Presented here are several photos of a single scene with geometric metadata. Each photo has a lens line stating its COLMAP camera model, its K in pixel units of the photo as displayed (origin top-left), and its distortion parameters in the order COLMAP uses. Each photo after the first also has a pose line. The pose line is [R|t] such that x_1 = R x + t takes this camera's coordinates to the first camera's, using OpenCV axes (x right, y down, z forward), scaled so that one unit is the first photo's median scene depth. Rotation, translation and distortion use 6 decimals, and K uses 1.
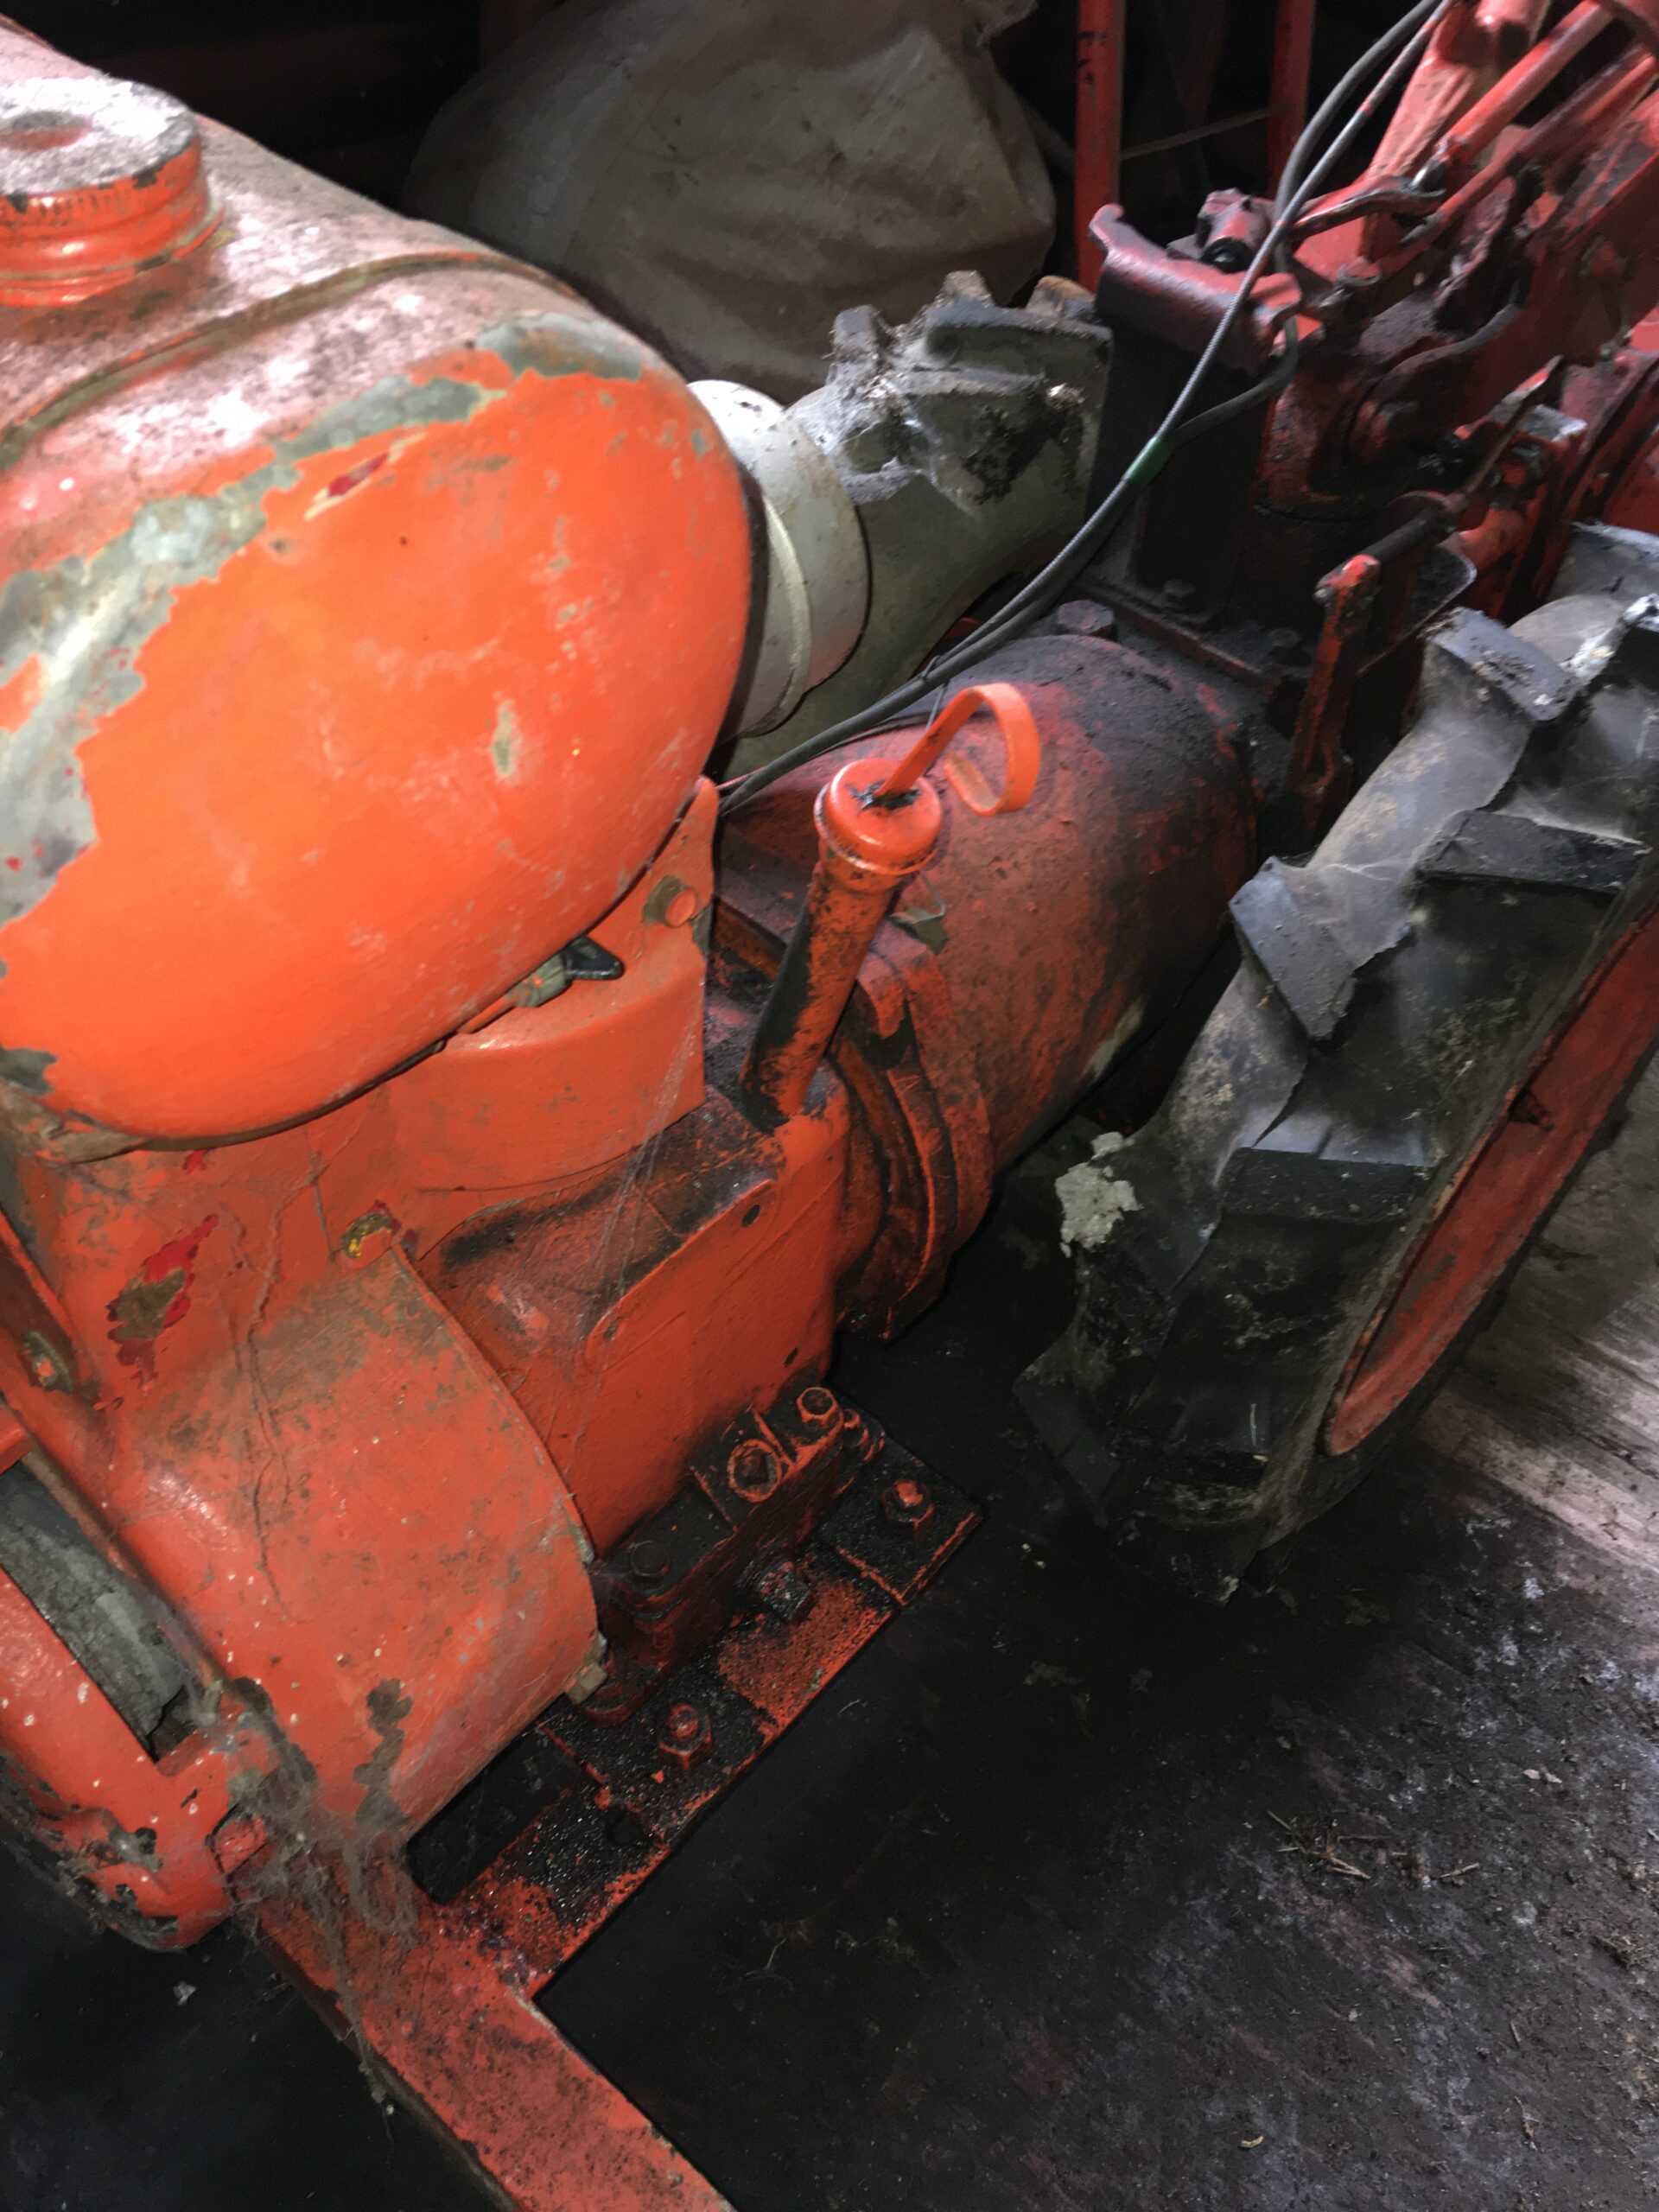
lens RADIAL K [[1857.6, 0, 789.5], [0, 1857.6, 1101.2], [0, 0, 1]] dist [0.133409, -0.196980]
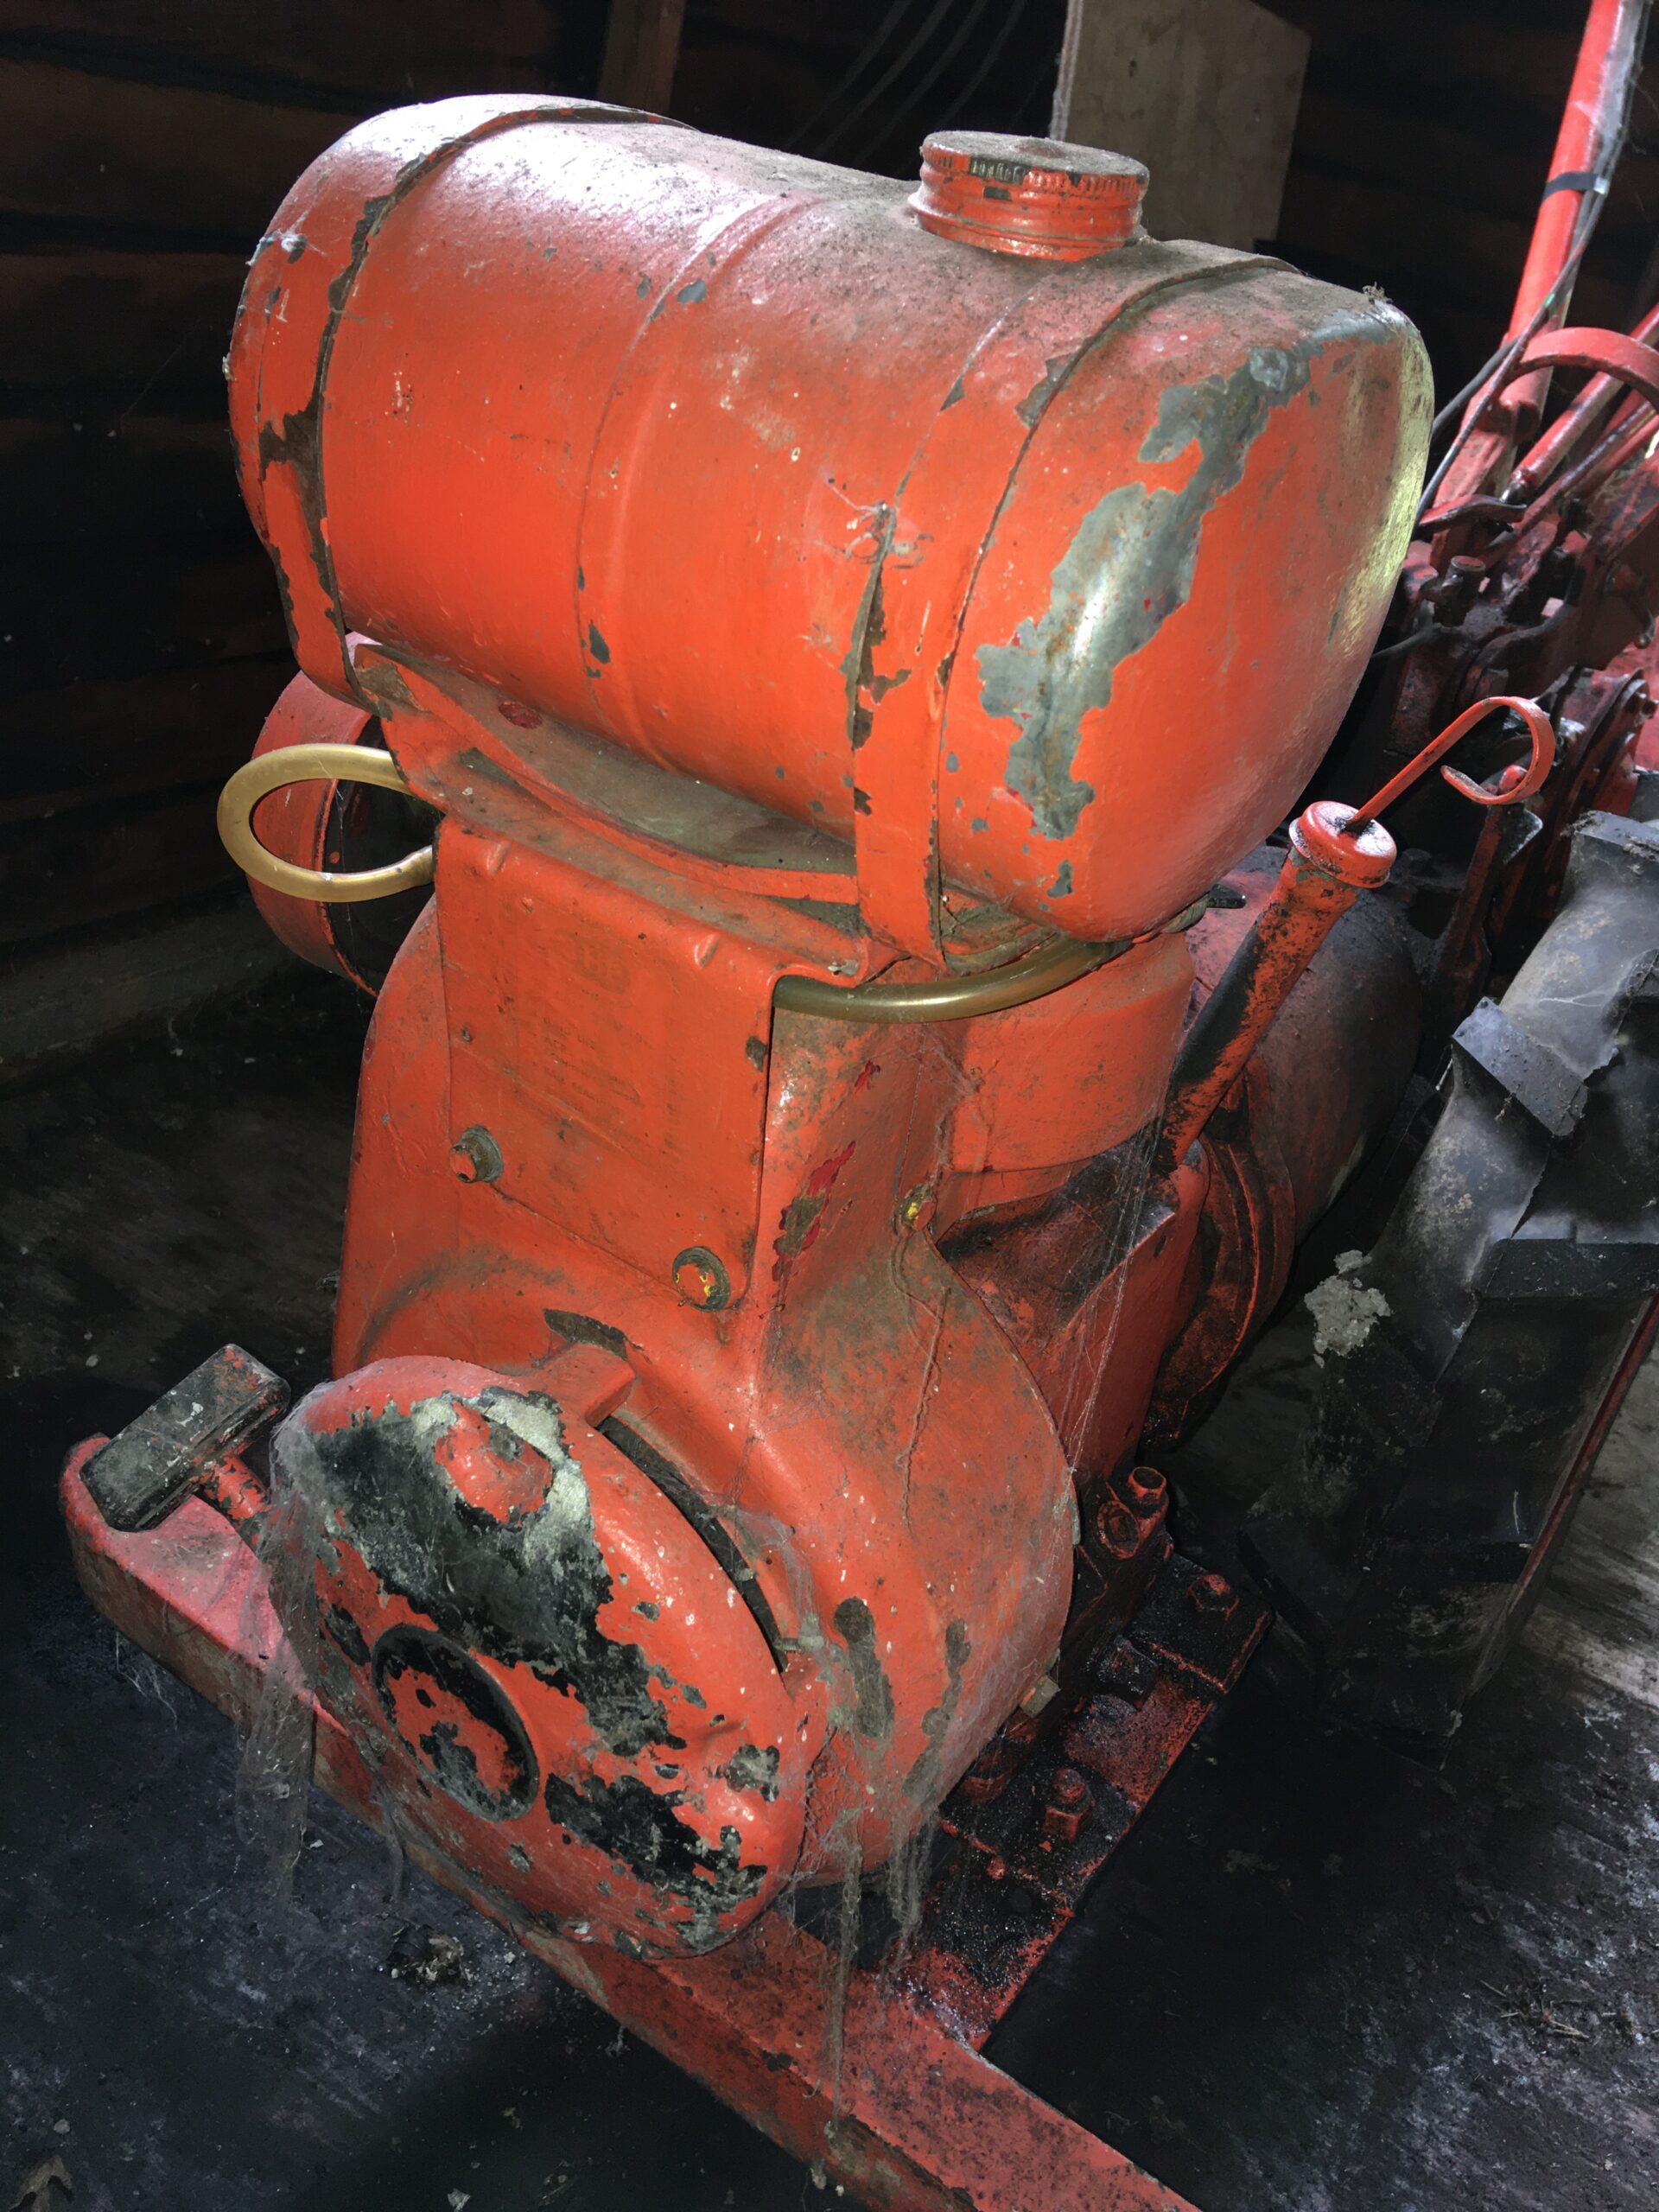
lens RADIAL K [[1857.6, 0, 789.5], [0, 1857.6, 1101.2], [0, 0, 1]] dist [0.133409, -0.196980]
pose [[0.991935, 0.001197, 0.126745, -0.305483], [0.028845, 0.971585, -0.234925, 0.186790], [-0.123424, 0.236686, 0.963715, -0.049158]]
